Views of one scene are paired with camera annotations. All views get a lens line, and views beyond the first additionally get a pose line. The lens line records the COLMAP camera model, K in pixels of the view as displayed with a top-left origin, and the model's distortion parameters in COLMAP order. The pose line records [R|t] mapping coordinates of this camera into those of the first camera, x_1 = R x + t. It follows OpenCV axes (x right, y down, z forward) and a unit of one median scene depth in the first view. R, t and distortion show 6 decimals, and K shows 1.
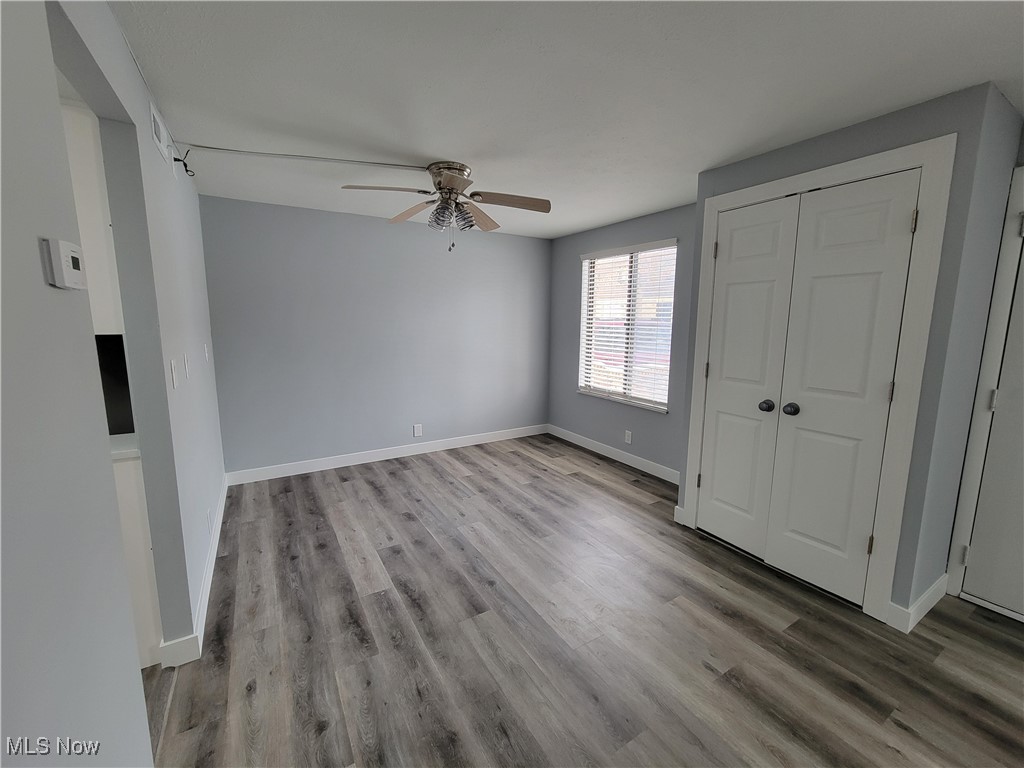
lens RADIAL K [[417.2, 0, 516.1], [0, 417.2, 382.5], [0, 0, 1]] dist [0.000110, -0.000302]
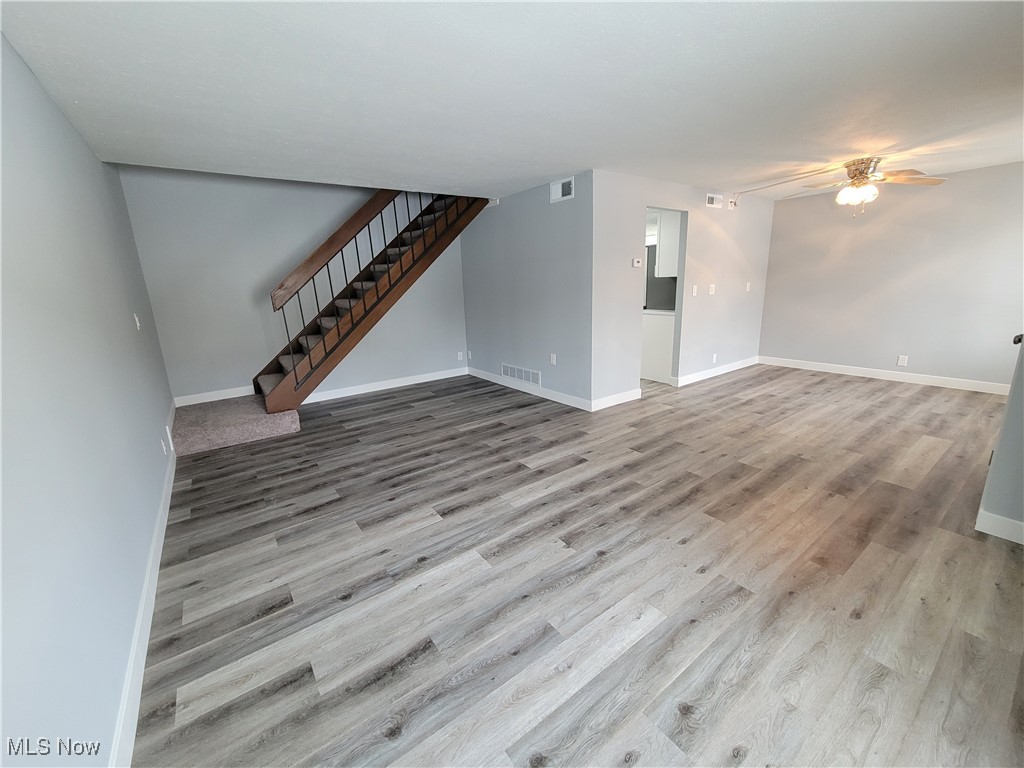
lens RADIAL K [[417.2, 0, 516.1], [0, 417.2, 381.1], [0, 0, 1]] dist [0.000110, -0.000302]
pose [[0.077960, 0.223754, -0.971523, 0.999983], [-0.117235, 0.969785, 0.213946, 0.055386], [0.990040, 0.097217, 0.101837, -0.225700]]
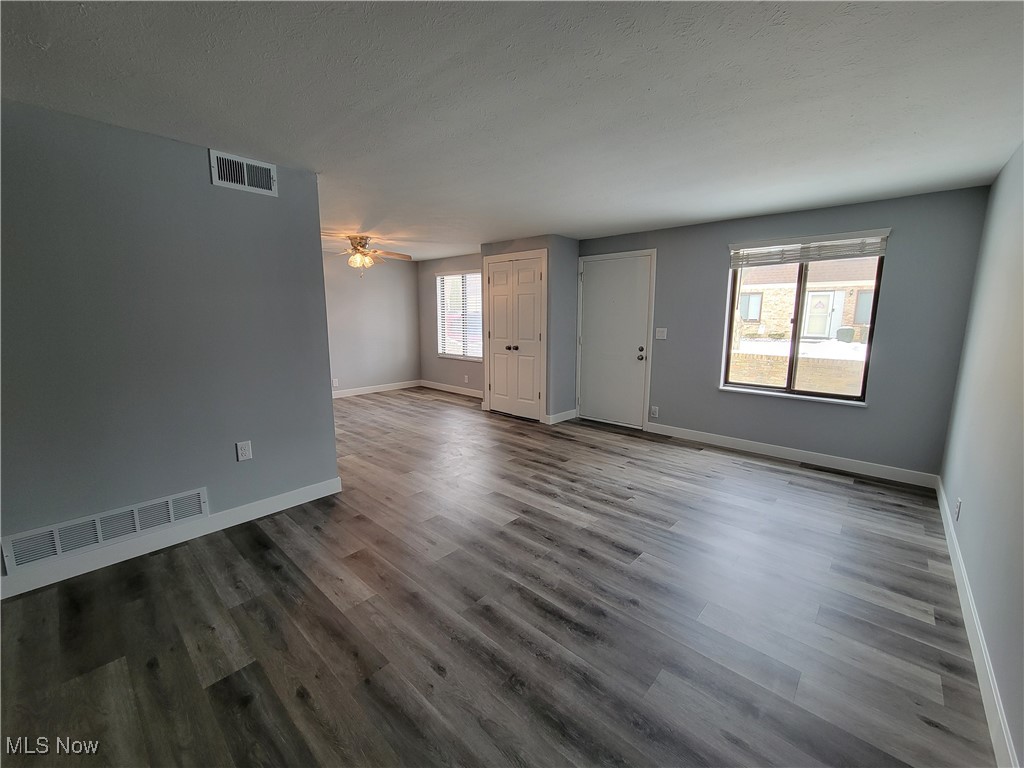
lens RADIAL K [[417.2, 0, 517.0], [0, 417.2, 381.9], [0, 0, 1]] dist [0.000110, -0.000302]
pose [[0.960581, -0.049364, 0.273581, -0.008535], [0.046576, 0.998775, 0.016681, 0.140742], [-0.274069, -0.003281, 0.961704, -0.855034]]
